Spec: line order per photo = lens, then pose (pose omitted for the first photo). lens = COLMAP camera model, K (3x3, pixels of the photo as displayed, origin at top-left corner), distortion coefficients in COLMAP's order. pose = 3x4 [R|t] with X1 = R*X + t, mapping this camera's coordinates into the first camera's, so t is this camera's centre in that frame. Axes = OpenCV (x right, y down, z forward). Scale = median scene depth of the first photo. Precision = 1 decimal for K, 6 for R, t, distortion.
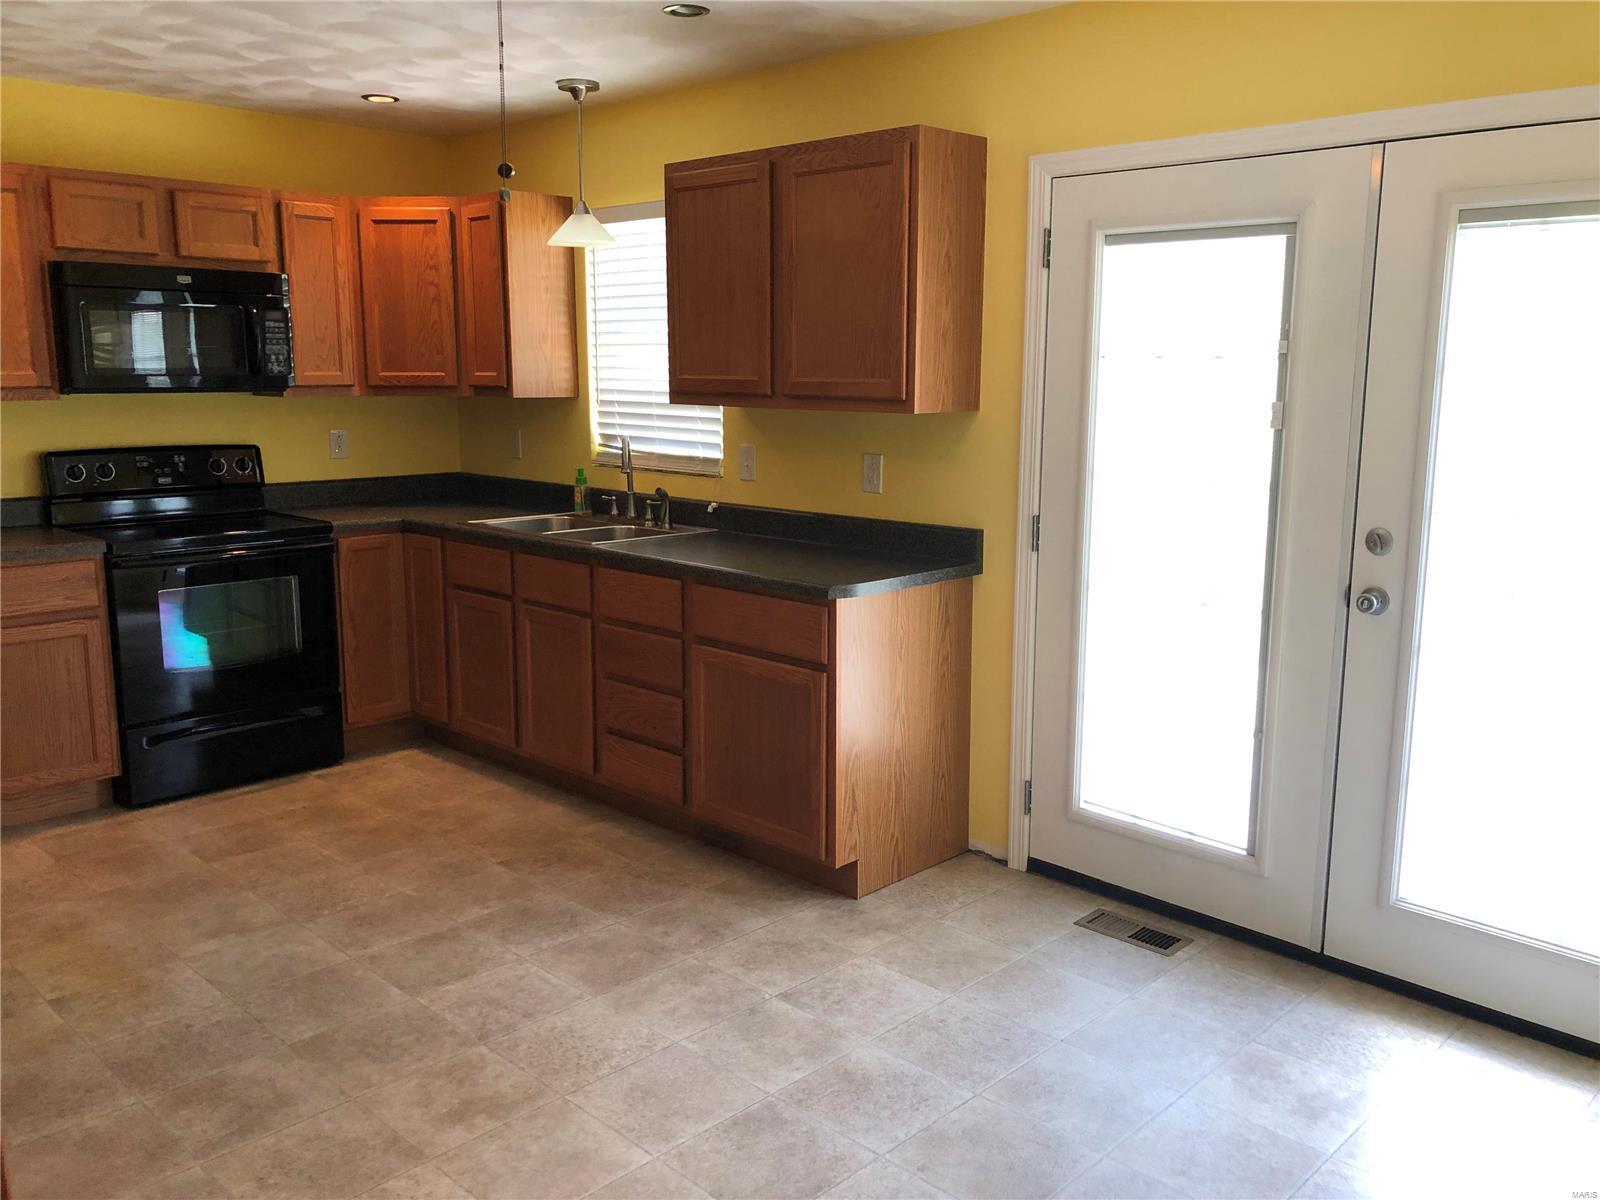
lens RADIAL K [[1296.6, 0, 800.0], [0, 1296.6, 600.0], [0, 0, 1]] dist [0.019535, 0.002790]
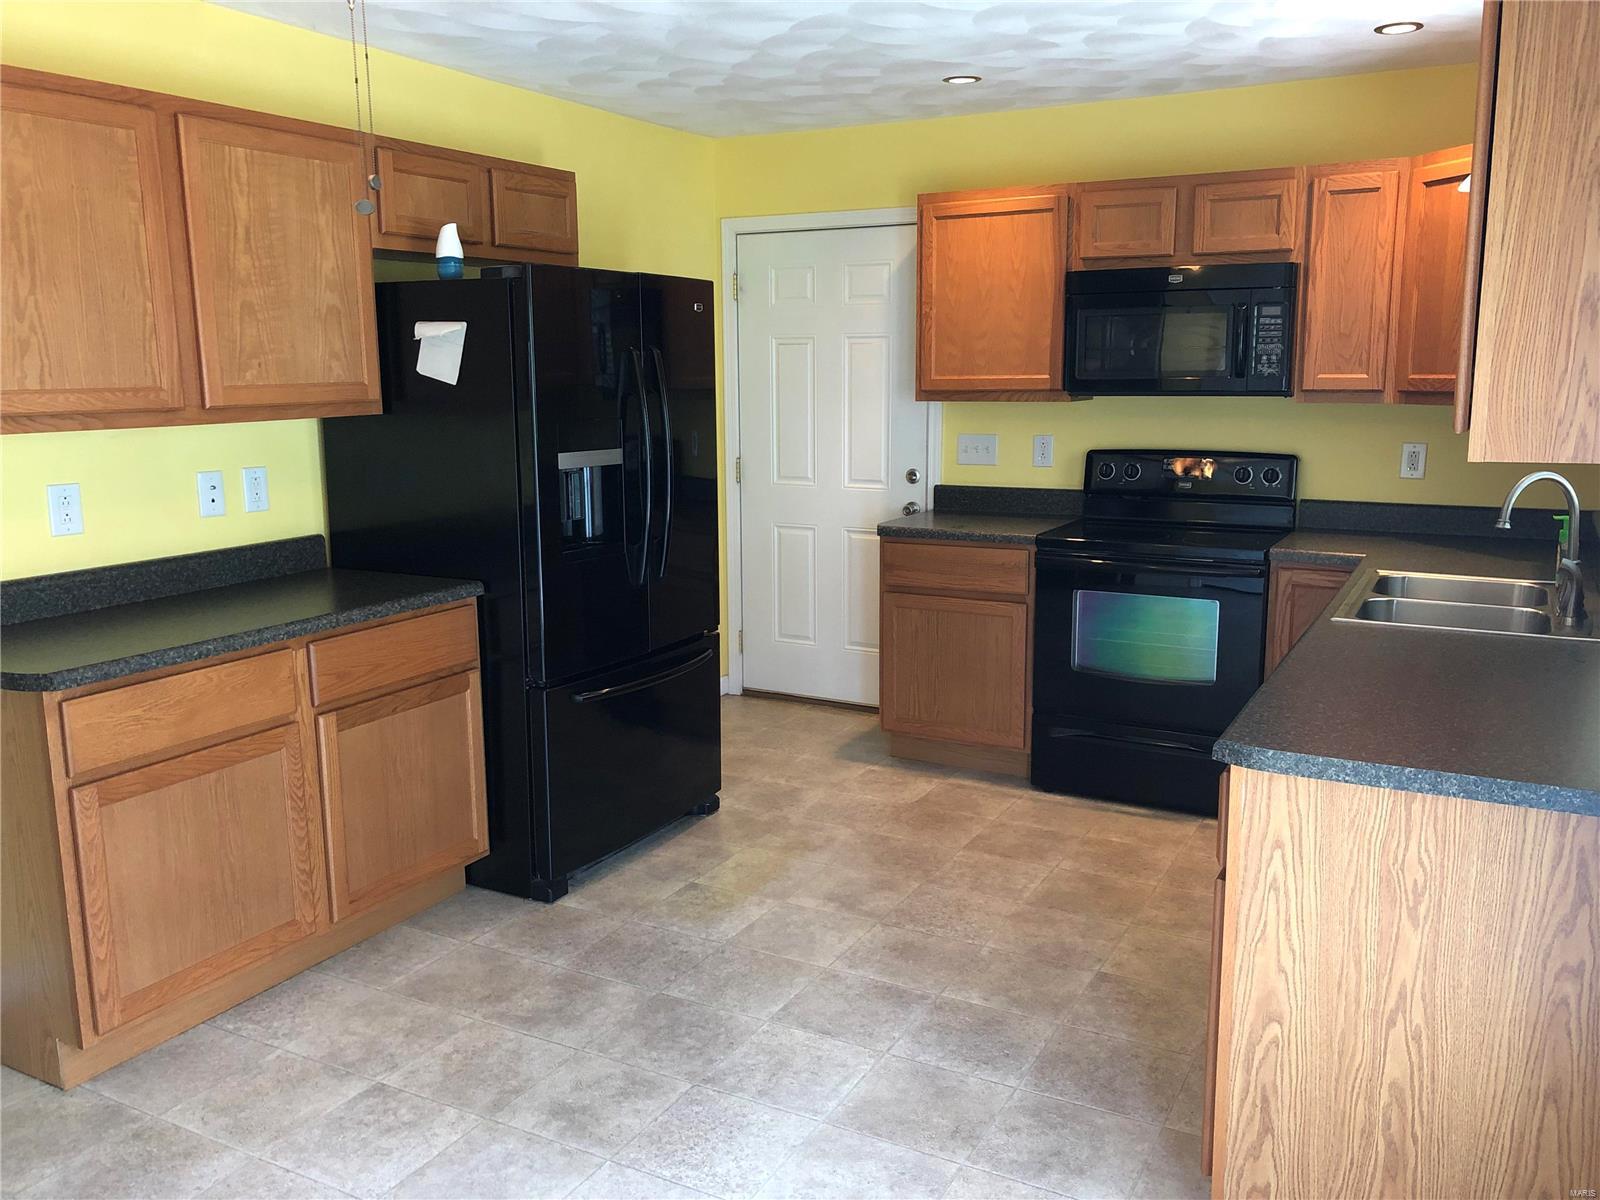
lens RADIAL K [[1296.6, 0, 800.0], [0, 1296.6, 600.0], [0, 0, 1]] dist [0.019535, 0.002790]
pose [[0.282783, 0.167505, -0.944445, 0.493378], [-0.161752, 0.978860, 0.125178, -0.110673], [0.945447, 0.117368, 0.303899, 0.588174]]
